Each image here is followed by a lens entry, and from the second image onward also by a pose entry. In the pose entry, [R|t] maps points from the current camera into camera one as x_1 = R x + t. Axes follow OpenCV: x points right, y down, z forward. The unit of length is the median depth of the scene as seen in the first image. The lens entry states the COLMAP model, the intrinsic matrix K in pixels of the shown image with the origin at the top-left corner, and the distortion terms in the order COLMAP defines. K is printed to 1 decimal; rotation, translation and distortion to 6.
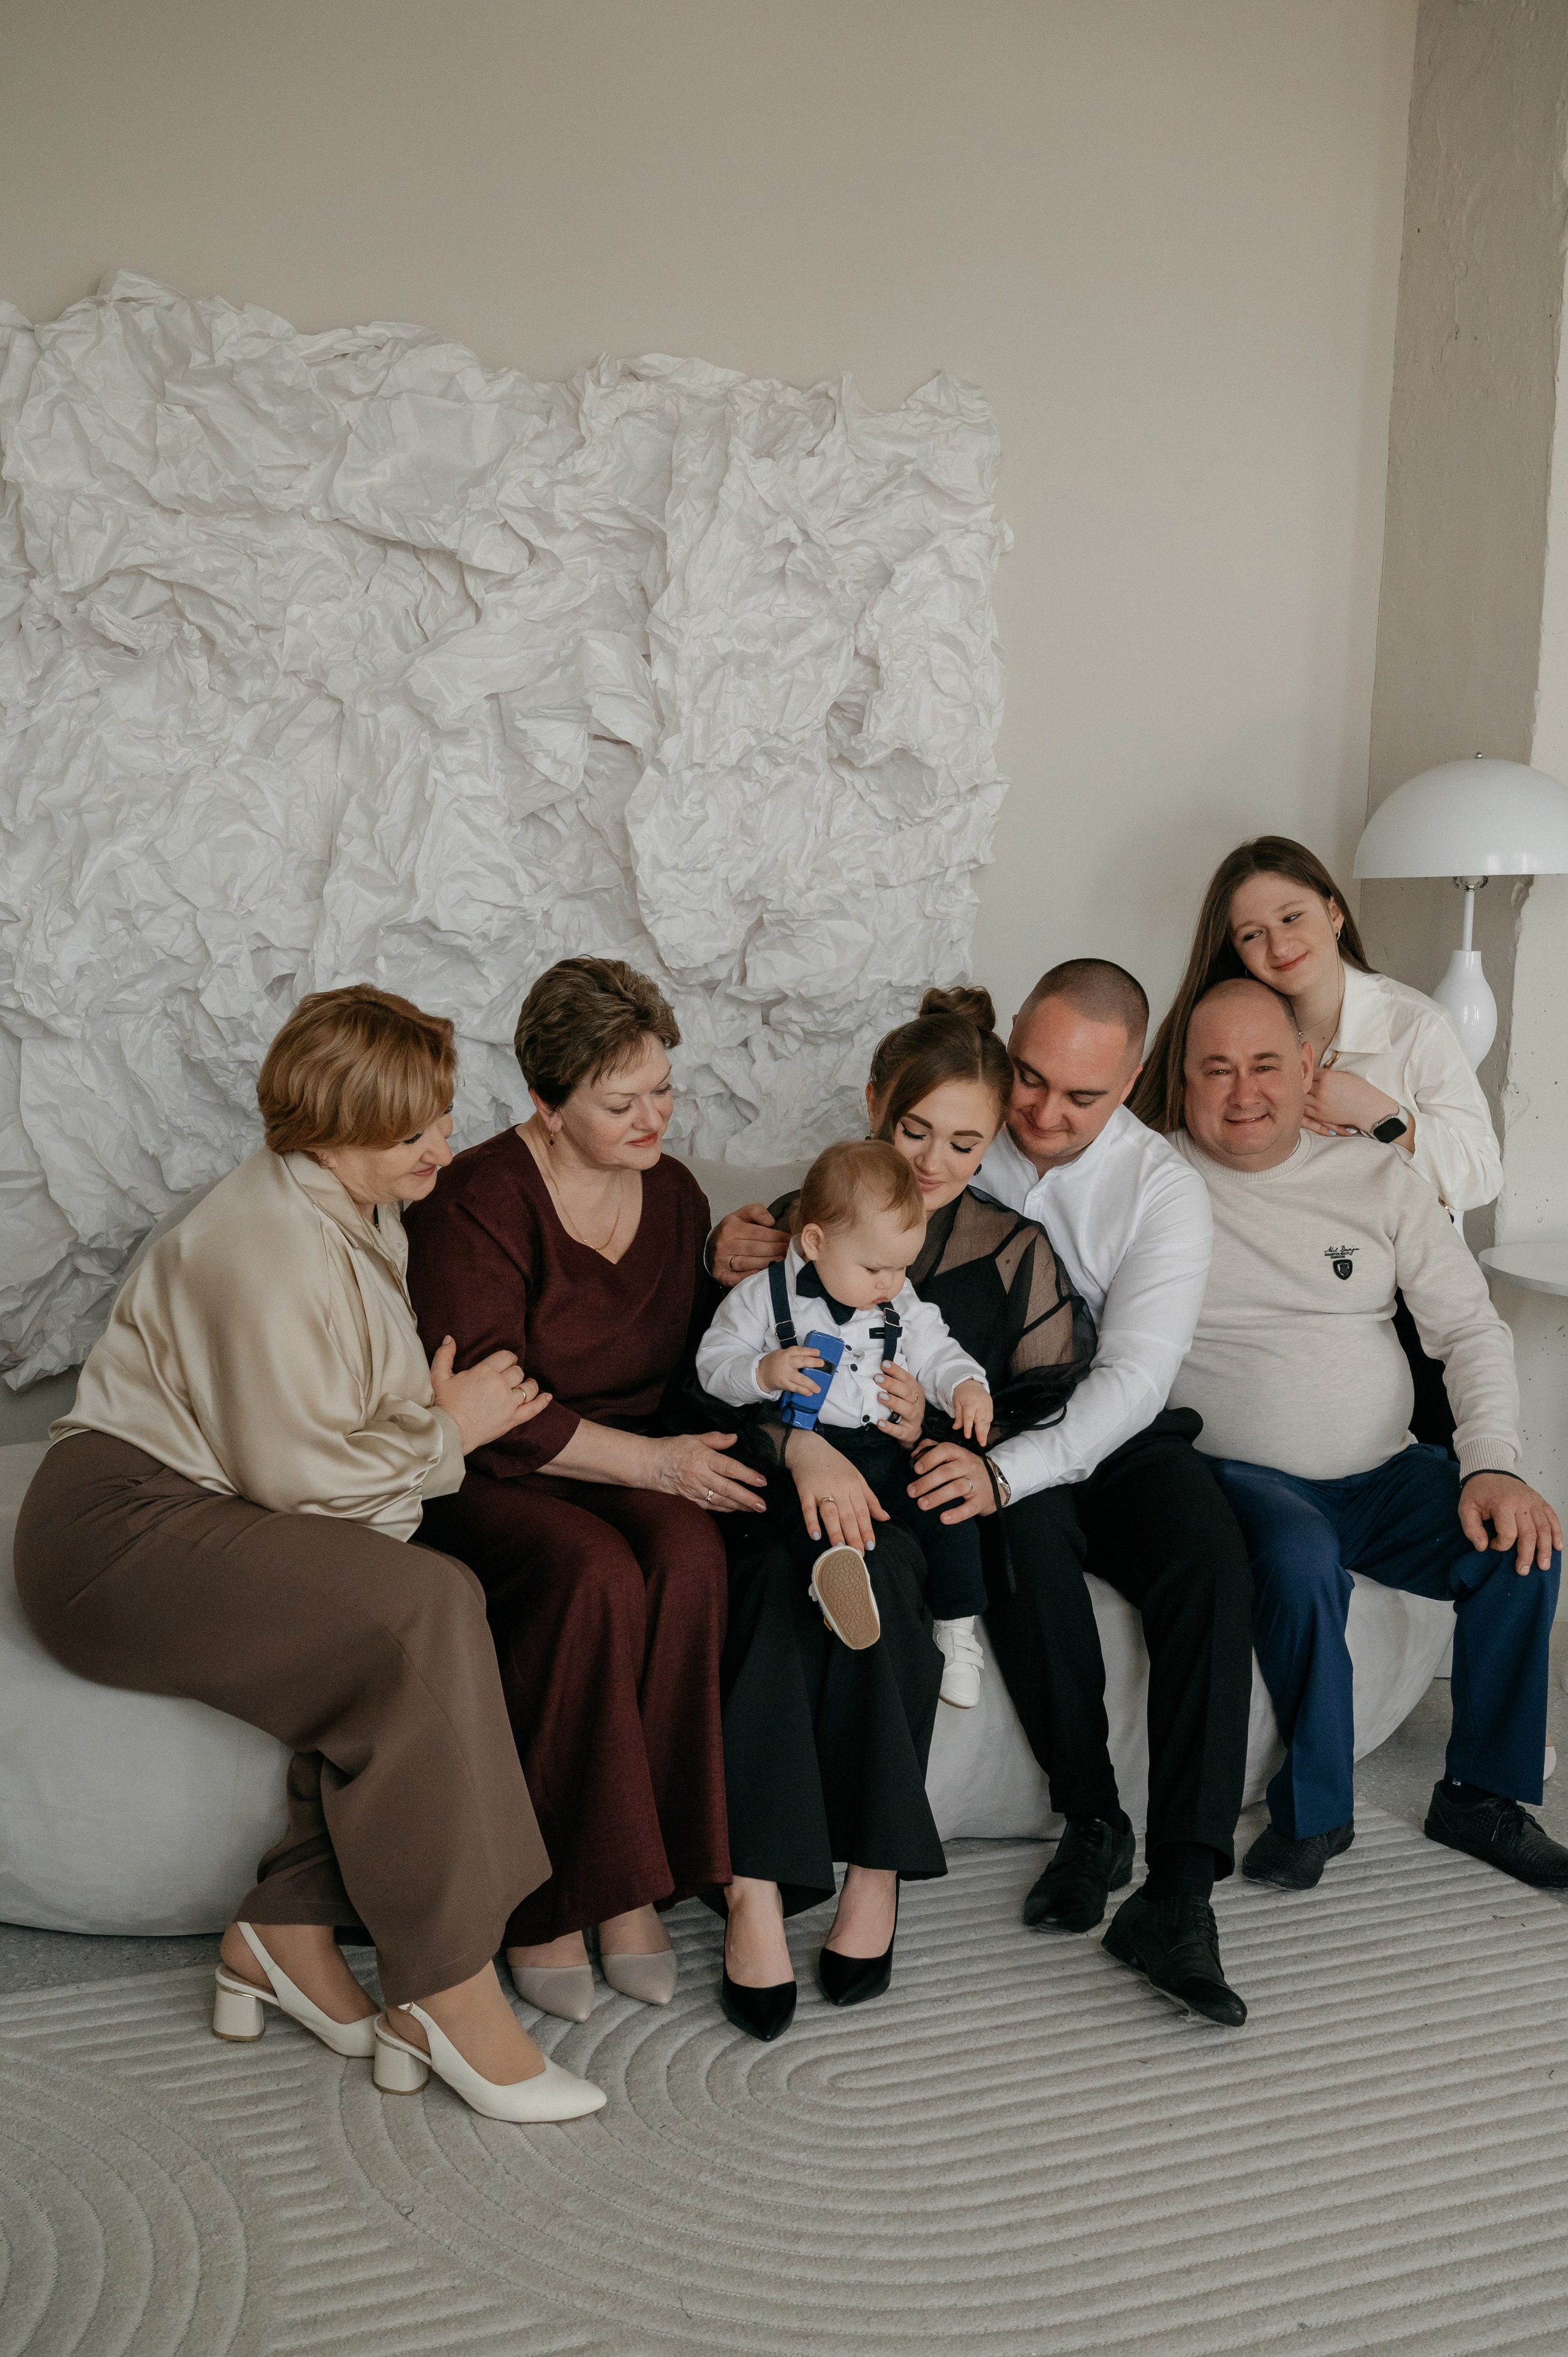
lens RADIAL K [[2464.9, 0, 692.0], [0, 2464.9, 1213.3], [0, 0, 1]] dist [0.000792, 0.000000]
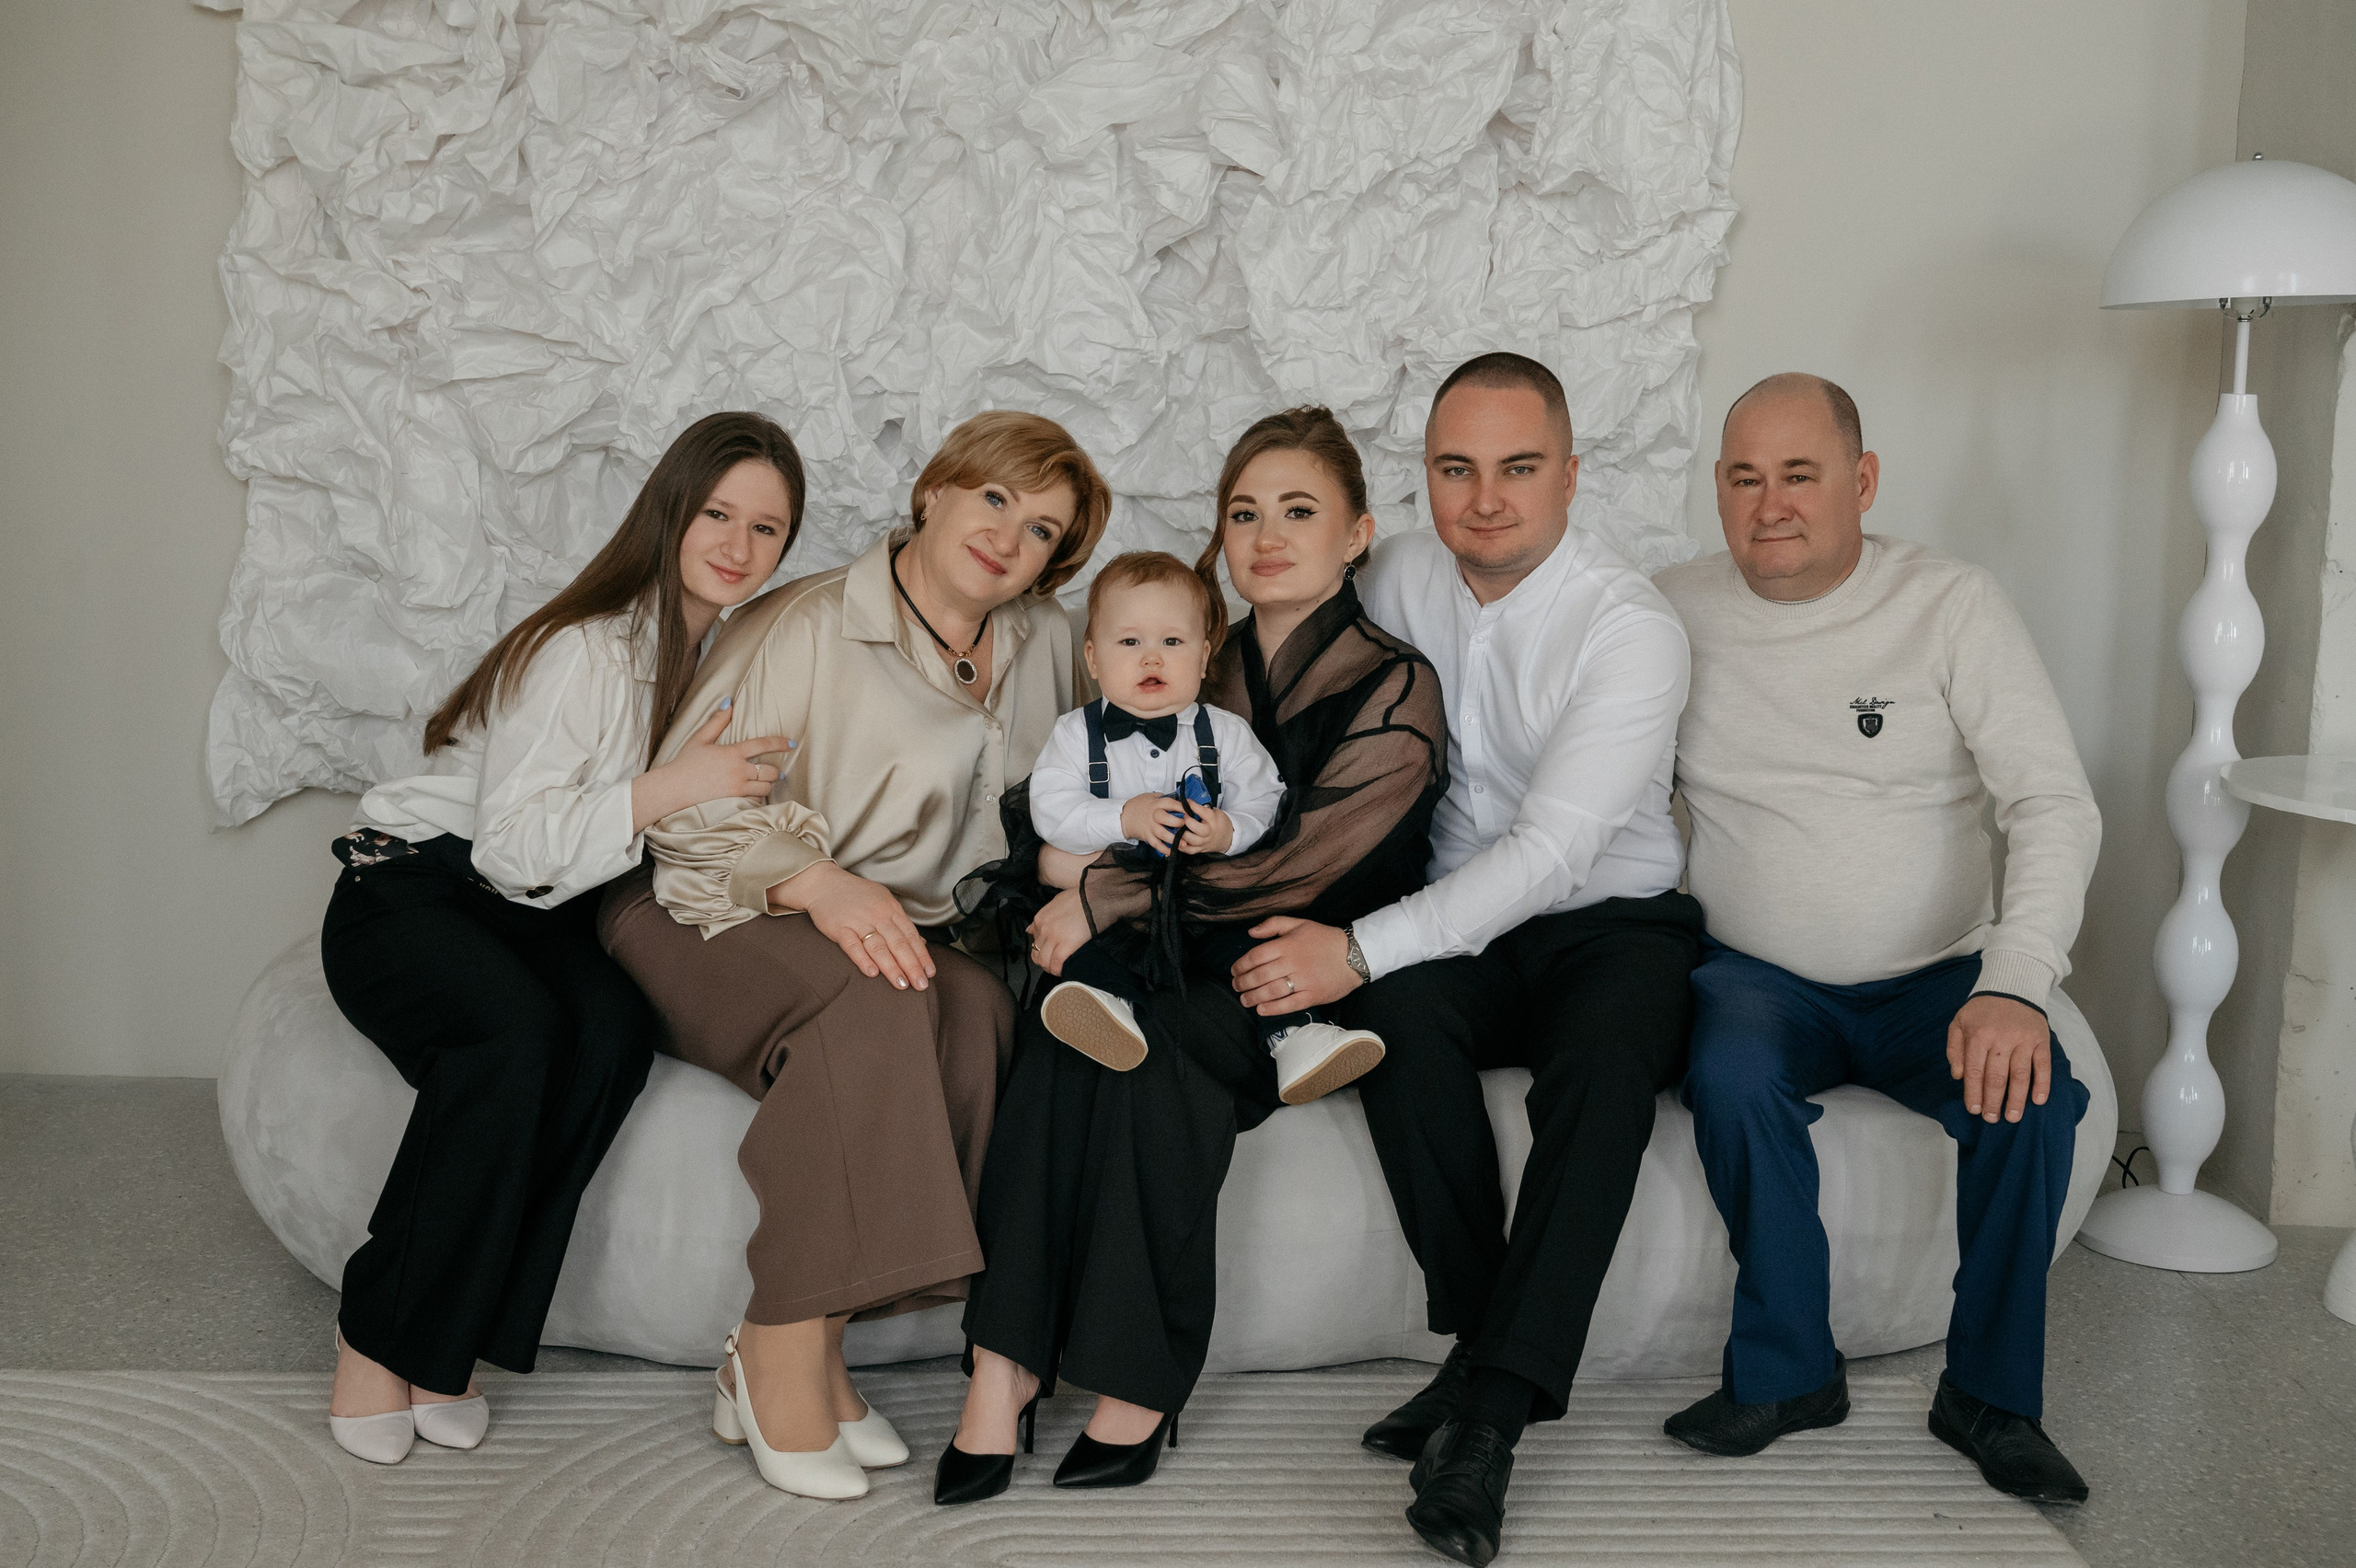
lens RADIAL K [[2631.6, 0, 1163.4], [0, 2631.6, 767.7], [0, 0, 1]] dist [-0.004423, 0.000000]
pose [[0.940862, 0.042978, -0.336052, 0.290314], [-0.042000, 0.999066, 0.010182, 0.026173], [0.336176, 0.004535, 0.941788, 0.051996]]
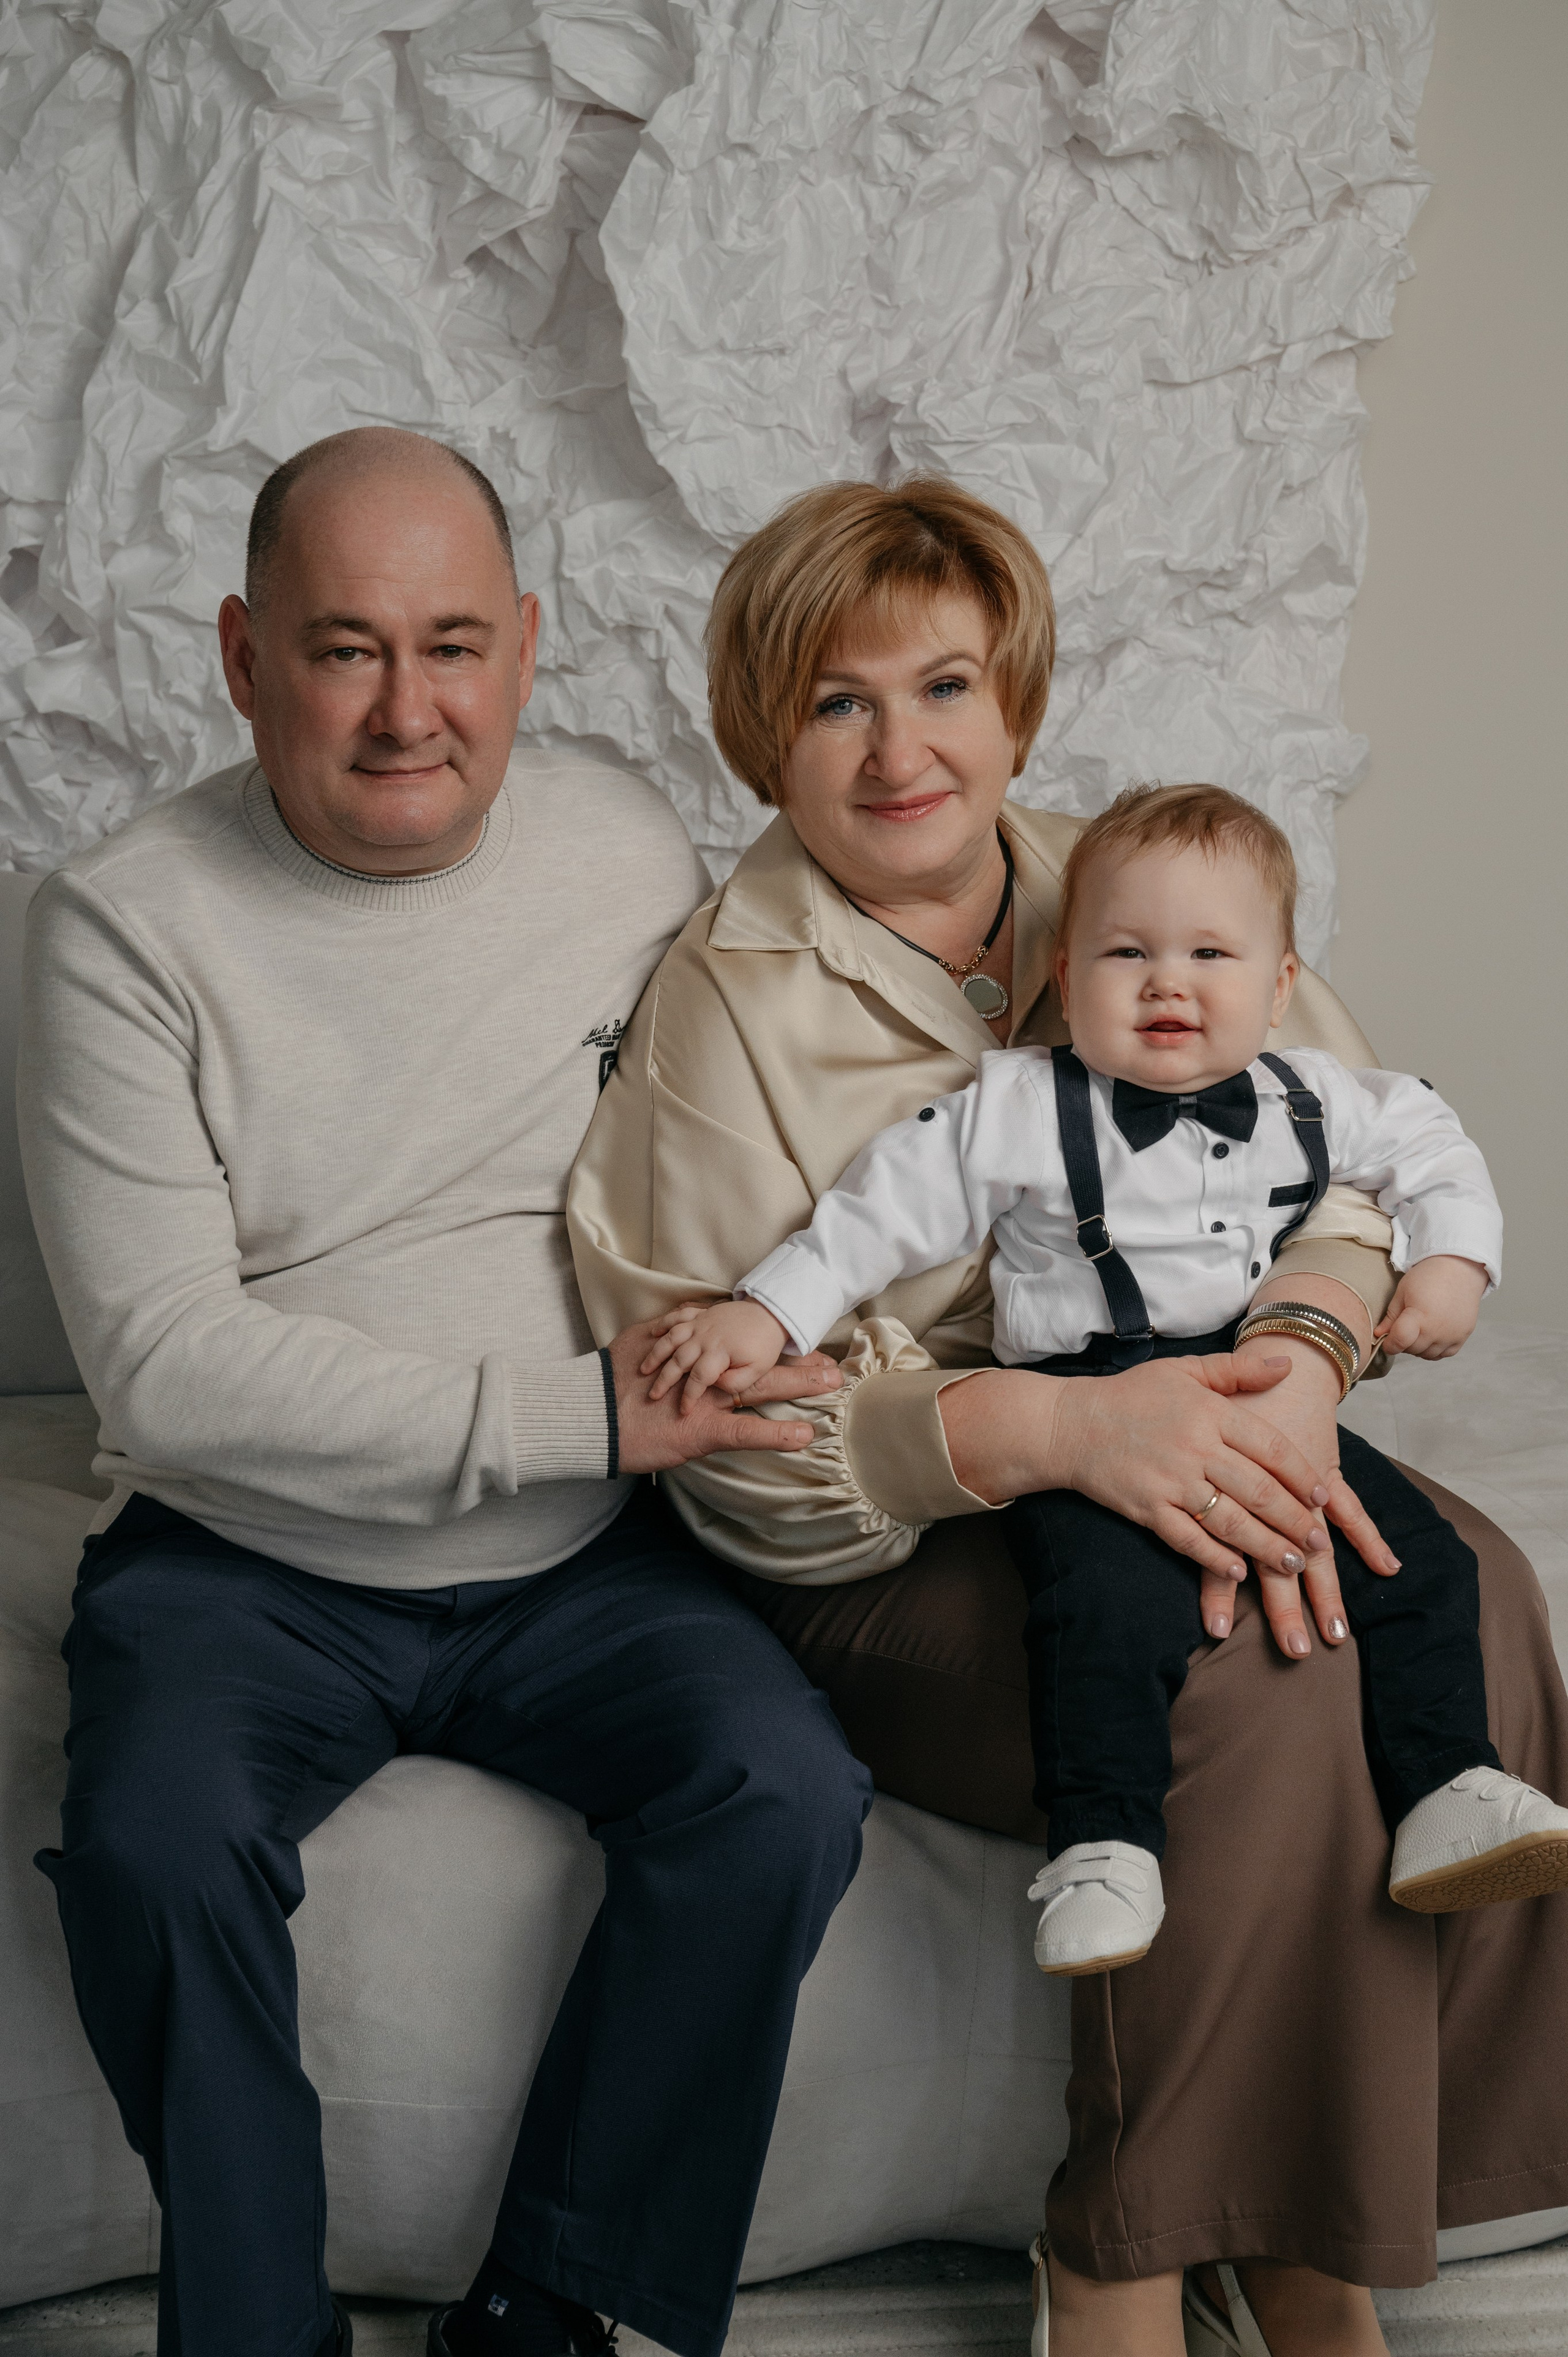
lens RADIAL K [[3203.3, 0, 725.6], [0, 3203.3, 1173.6], [0, 0, 1]] dist [0.009171, 0.000000]
pose [[0.961138, 0.043208, -0.272668, 0.200668], [-0.025231, 0.997291, 0.069095, -0.006891], [0.274915, -0.059530, 0.959624, 0.316366]]
